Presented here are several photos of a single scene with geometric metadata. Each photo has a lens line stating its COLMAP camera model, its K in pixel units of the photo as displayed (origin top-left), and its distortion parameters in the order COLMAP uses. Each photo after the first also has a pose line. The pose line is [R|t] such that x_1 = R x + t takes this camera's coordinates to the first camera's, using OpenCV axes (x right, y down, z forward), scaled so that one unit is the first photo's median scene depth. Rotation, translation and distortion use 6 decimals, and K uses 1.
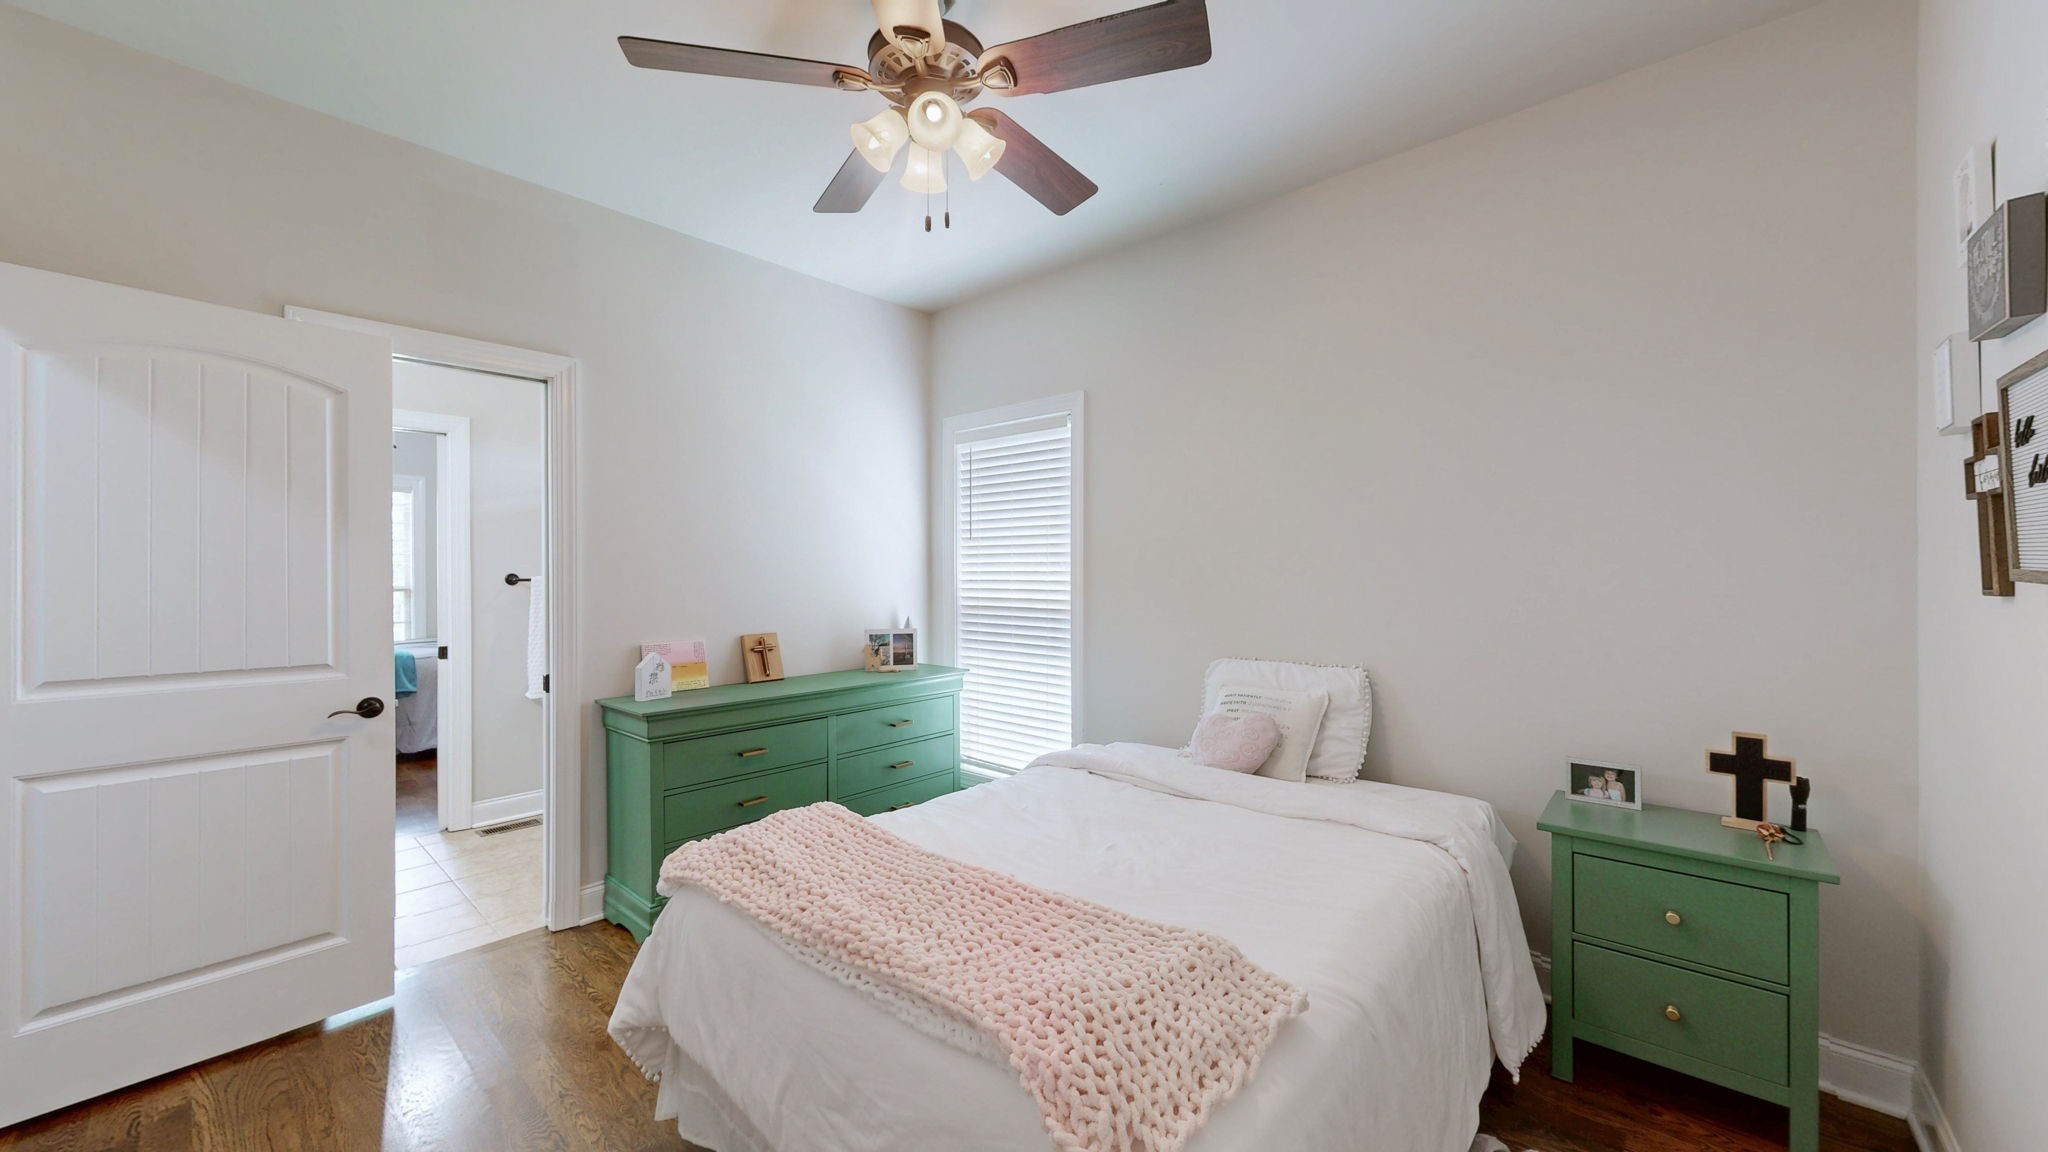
lens RADIAL K [[752.5, 0, 1012.3], [0, 752.5, 574.8], [0, 0, 1]] dist [0.003114, 0.000125]
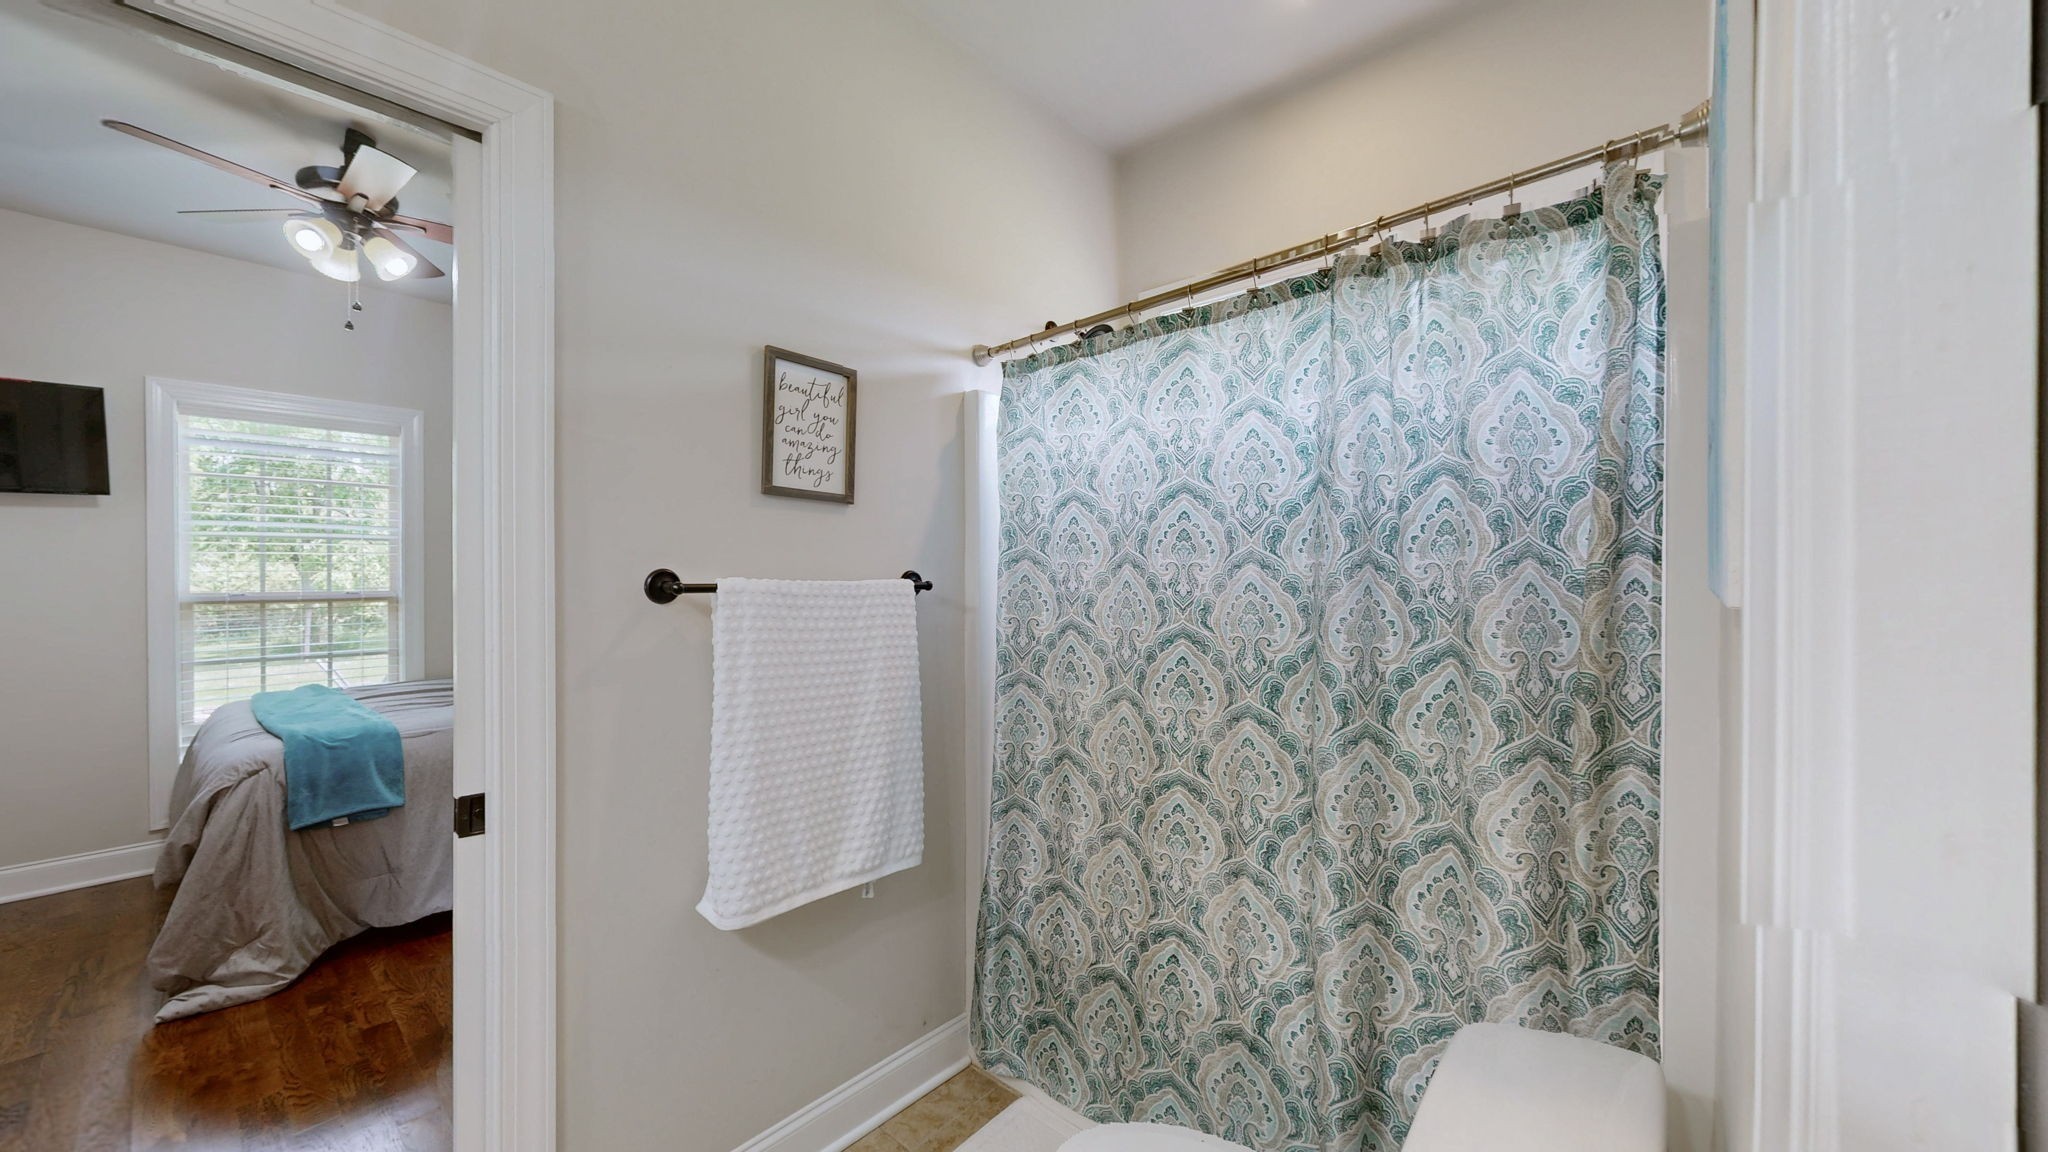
lens RADIAL K [[752.5, 0, 1025.4], [0, 752.5, 577.7], [0, 0, 1]] dist [0.003114, 0.000125]
pose [[0.999941, 0.004790, 0.009715, -0.494929], [-0.004807, 0.999987, 0.001807, 0.000464], [-0.009706, -0.001853, 0.999951, 0.641114]]
